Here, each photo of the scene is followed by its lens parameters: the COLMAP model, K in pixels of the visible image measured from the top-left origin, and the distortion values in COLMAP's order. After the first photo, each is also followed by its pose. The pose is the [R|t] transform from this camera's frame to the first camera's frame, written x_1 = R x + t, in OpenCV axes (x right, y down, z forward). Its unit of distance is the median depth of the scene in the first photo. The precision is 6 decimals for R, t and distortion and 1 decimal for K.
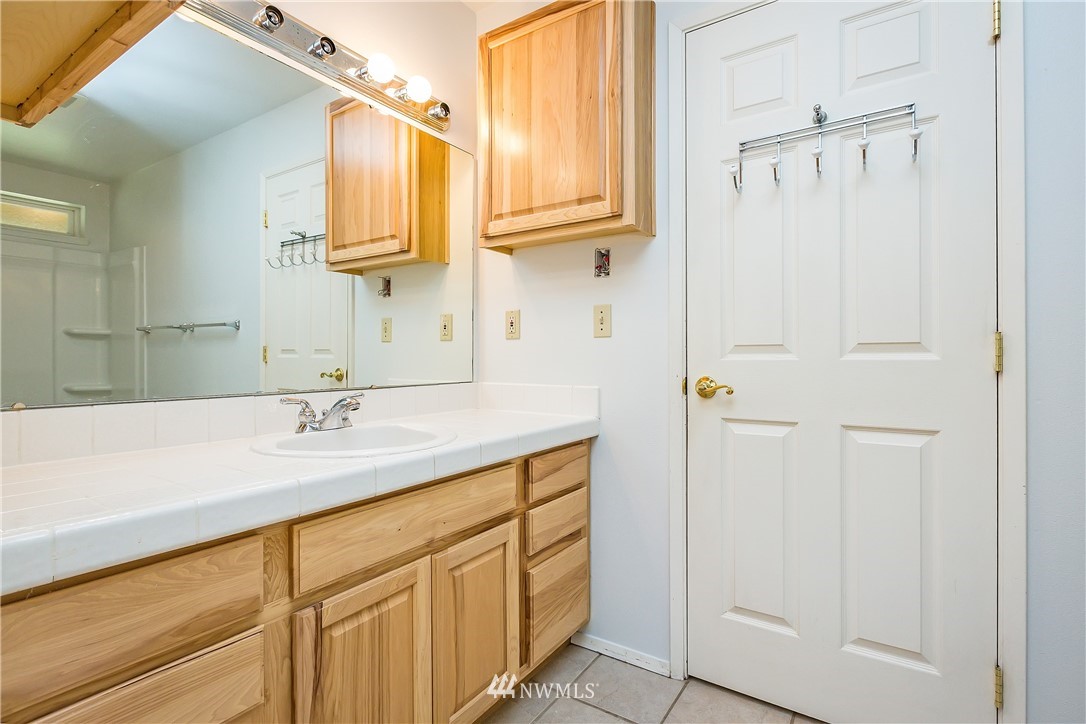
lens RADIAL K [[519.3, 0, 540.1], [0, 519.3, 356.7], [0, 0, 1]] dist [-0.000928, 0.000316]
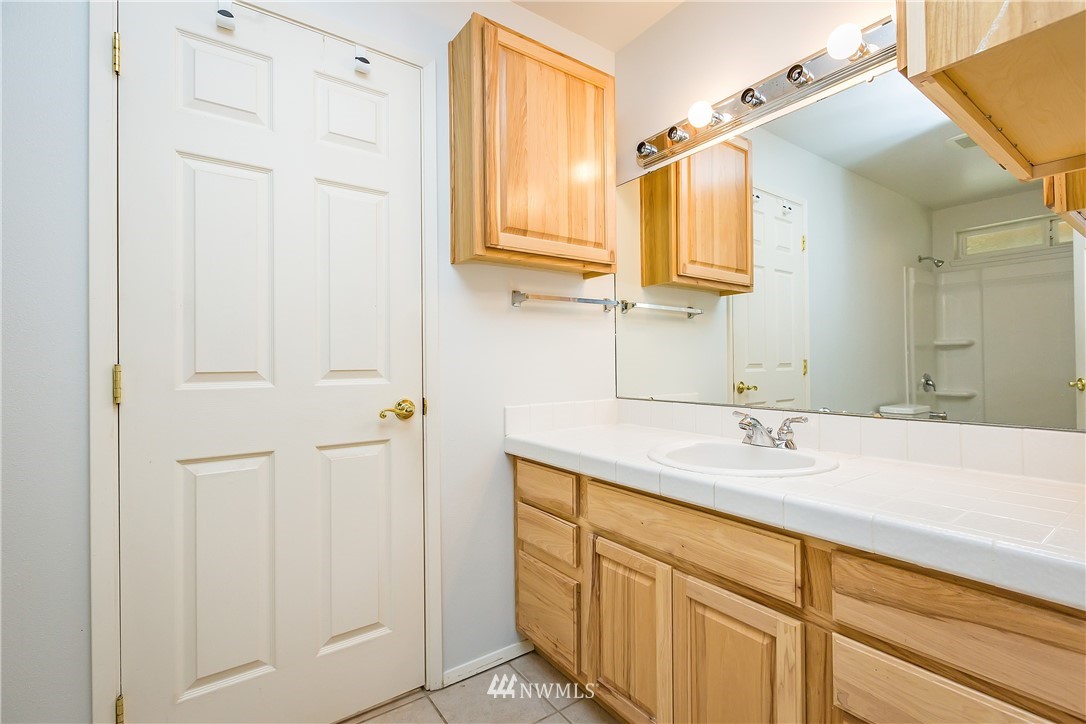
lens RADIAL K [[519.3, 0, 539.5], [0, 519.3, 362.6], [0, 0, 1]] dist [-0.000928, 0.000316]
pose [[-0.394946, -0.009057, -0.918660, 0.927104], [0.004414, 0.999921, -0.011755, -0.031303], [0.918694, -0.008697, -0.394875, 1.229111]]
